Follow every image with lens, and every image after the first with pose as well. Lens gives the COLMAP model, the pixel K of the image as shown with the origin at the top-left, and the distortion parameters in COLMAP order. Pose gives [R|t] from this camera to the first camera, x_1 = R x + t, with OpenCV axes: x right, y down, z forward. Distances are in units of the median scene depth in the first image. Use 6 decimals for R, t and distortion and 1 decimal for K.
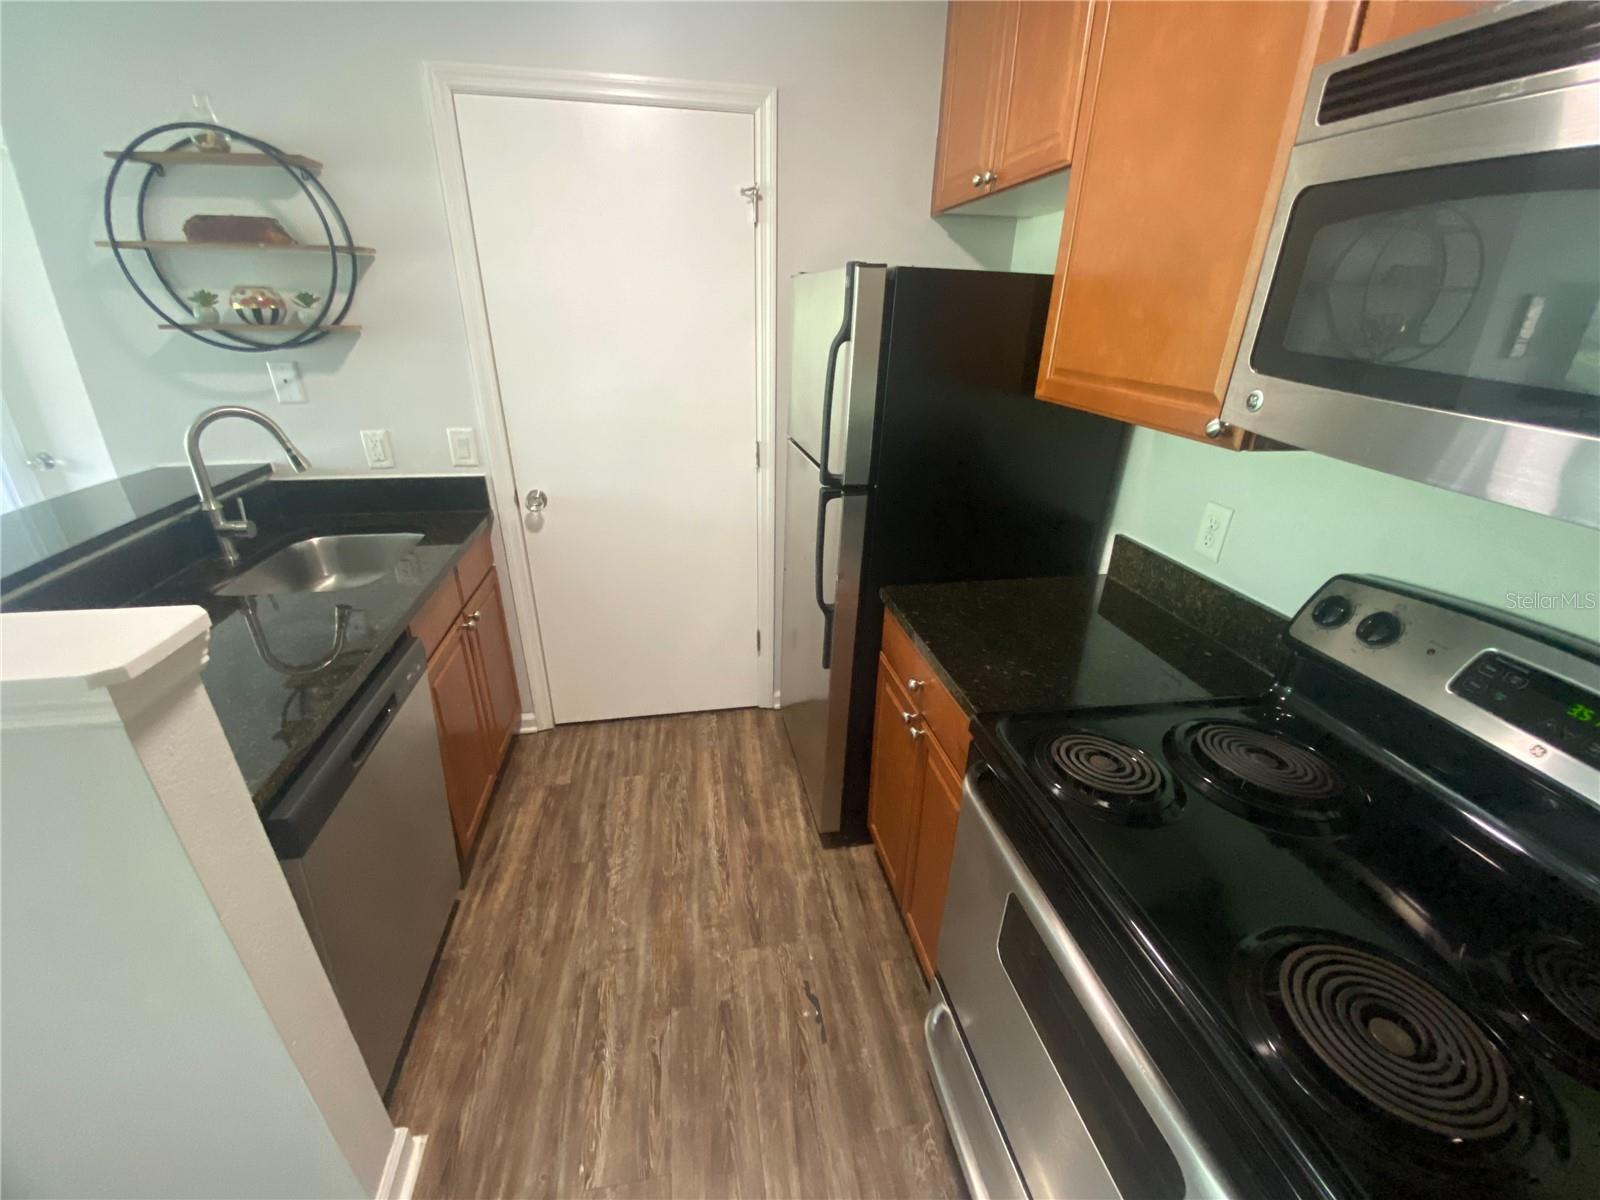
lens RADIAL K [[639.1, 0, 800.0], [0, 639.1, 600.0], [0, 0, 1]] dist [-0.001808, -0.000316]
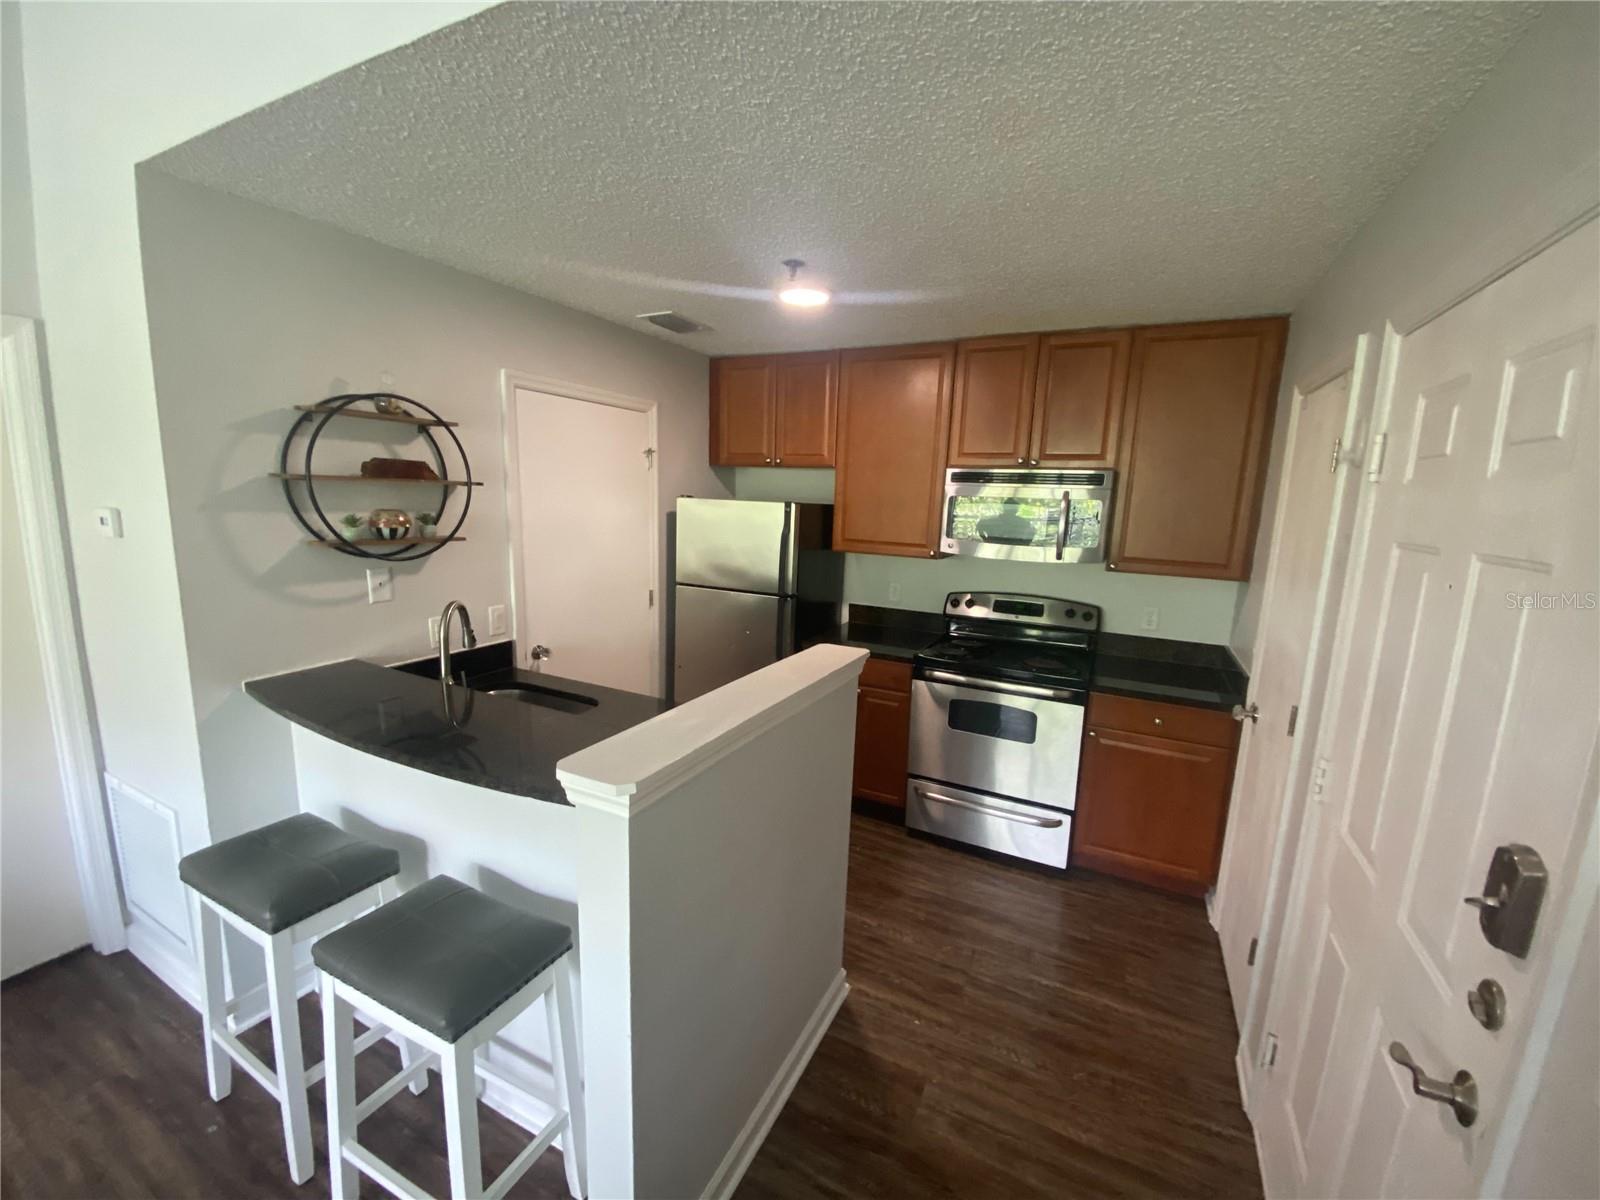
lens RADIAL K [[653.3, 0, 800.0], [0, 653.3, 600.0], [0, 0, 1]] dist [0.016621, -0.019333]
pose [[0.590290, -0.129618, 0.796716, -1.393026], [0.314888, 0.945799, -0.079429, 0.014206], [-0.743239, 0.297762, 0.599111, -0.269610]]
